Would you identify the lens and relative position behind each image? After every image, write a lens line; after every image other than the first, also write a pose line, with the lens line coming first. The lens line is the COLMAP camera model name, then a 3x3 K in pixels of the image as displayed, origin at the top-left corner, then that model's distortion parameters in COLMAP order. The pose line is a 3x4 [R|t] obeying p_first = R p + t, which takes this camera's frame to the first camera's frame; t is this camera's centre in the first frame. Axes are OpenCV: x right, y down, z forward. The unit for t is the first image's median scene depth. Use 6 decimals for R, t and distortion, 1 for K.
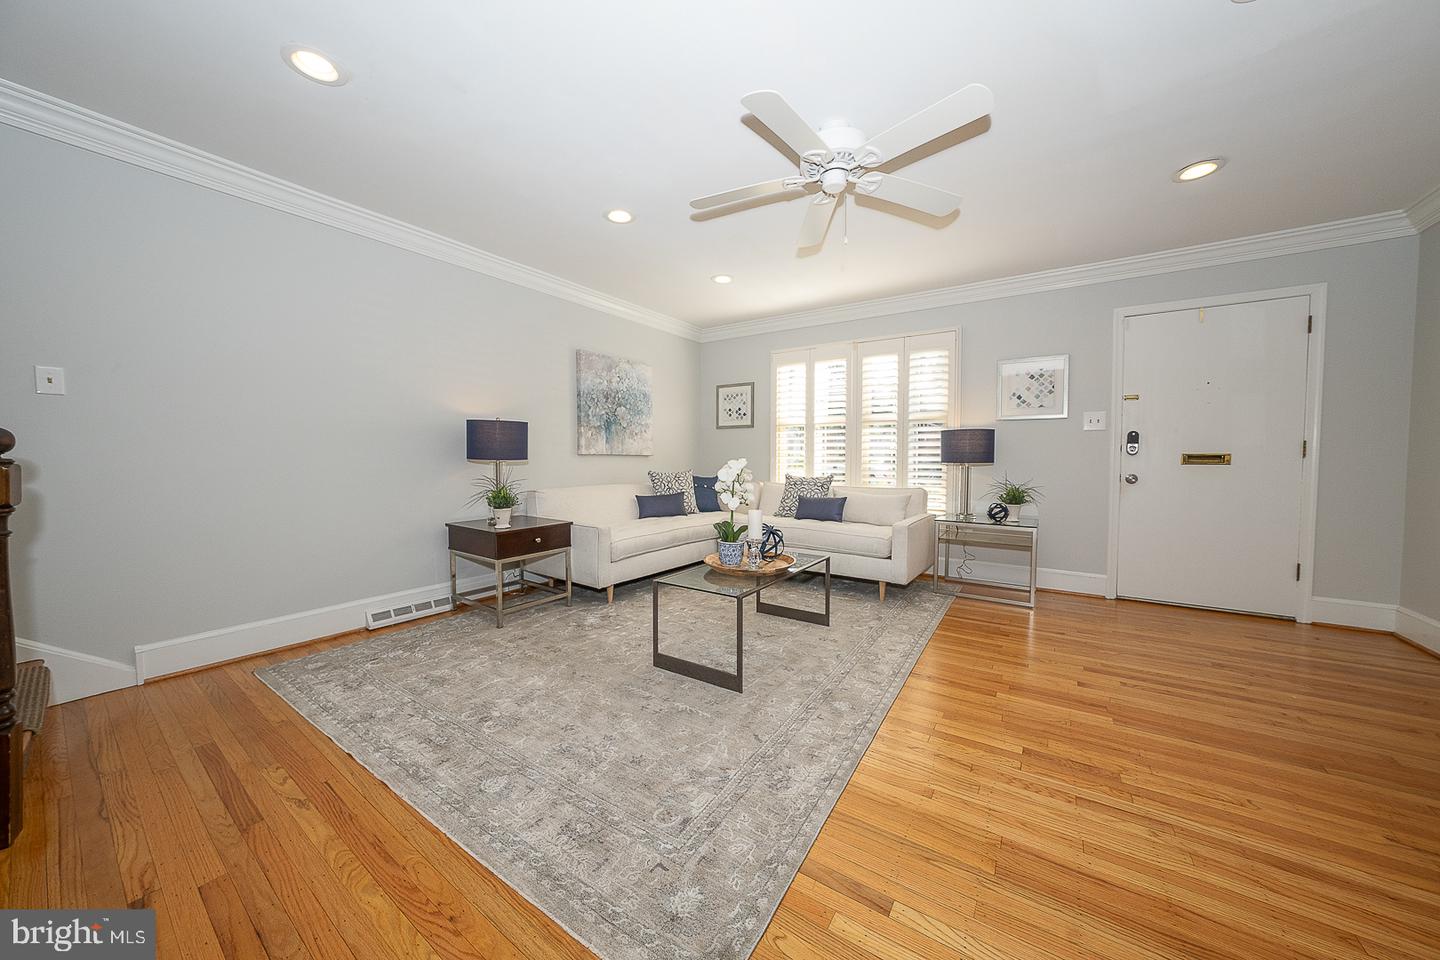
lens RADIAL K [[488.9, 0, 724.8], [0, 488.9, 474.9], [0, 0, 1]] dist [-0.018604, 0.000232]
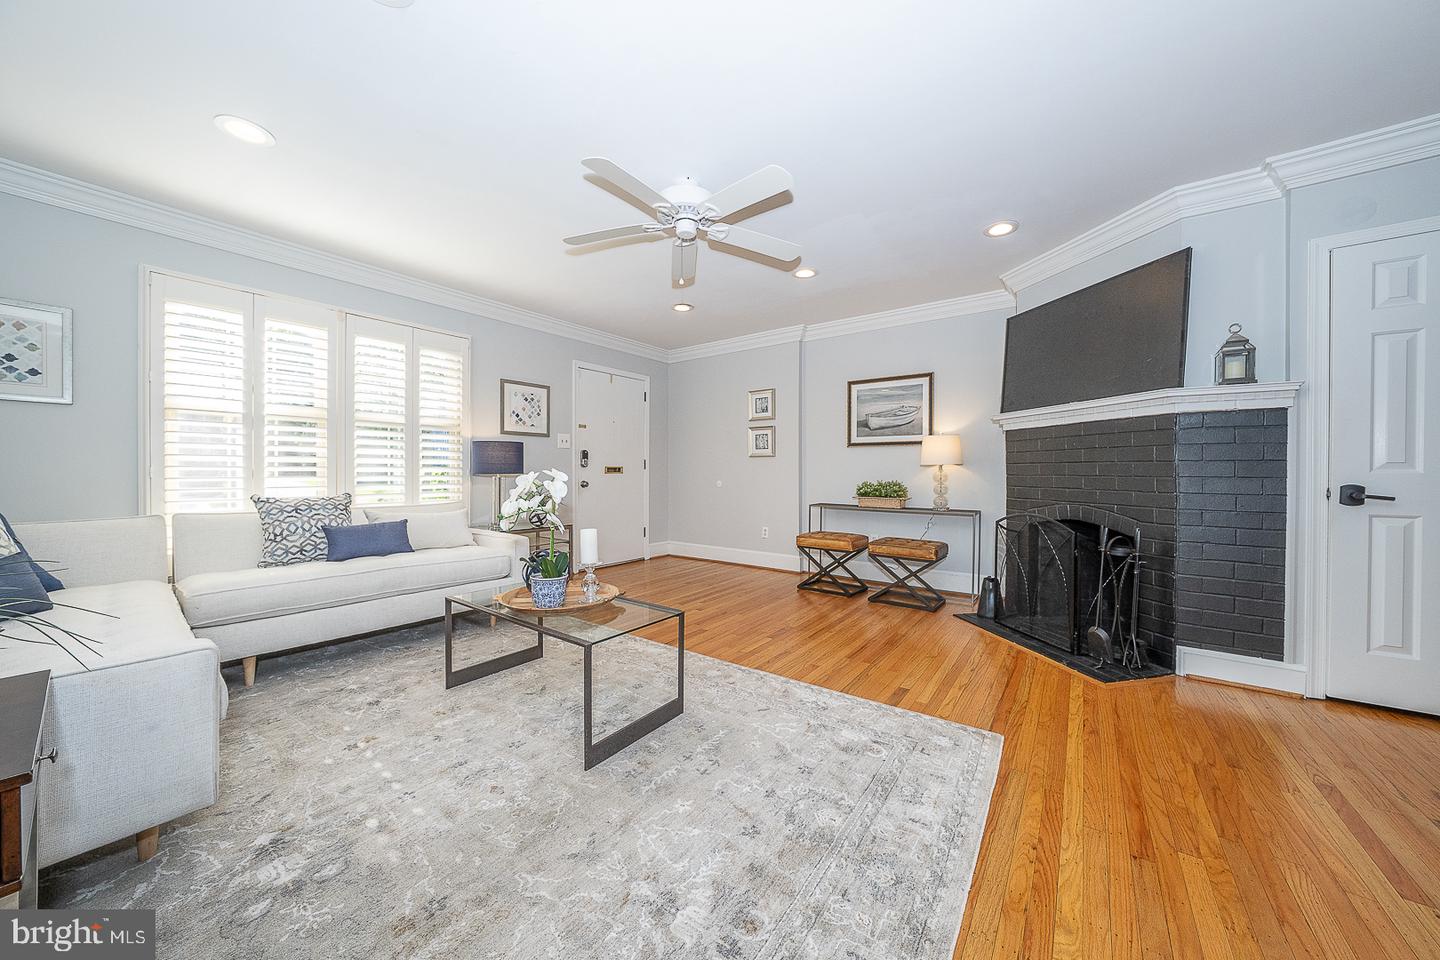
lens RADIAL K [[488.9, 0, 724.8], [0, 488.9, 474.9], [0, 0, 1]] dist [-0.018604, 0.000232]
pose [[0.049189, -0.008235, 0.998756, -0.551875], [0.035358, 0.999354, 0.006498, -0.013197], [-0.998163, 0.034994, 0.049448, 0.515522]]
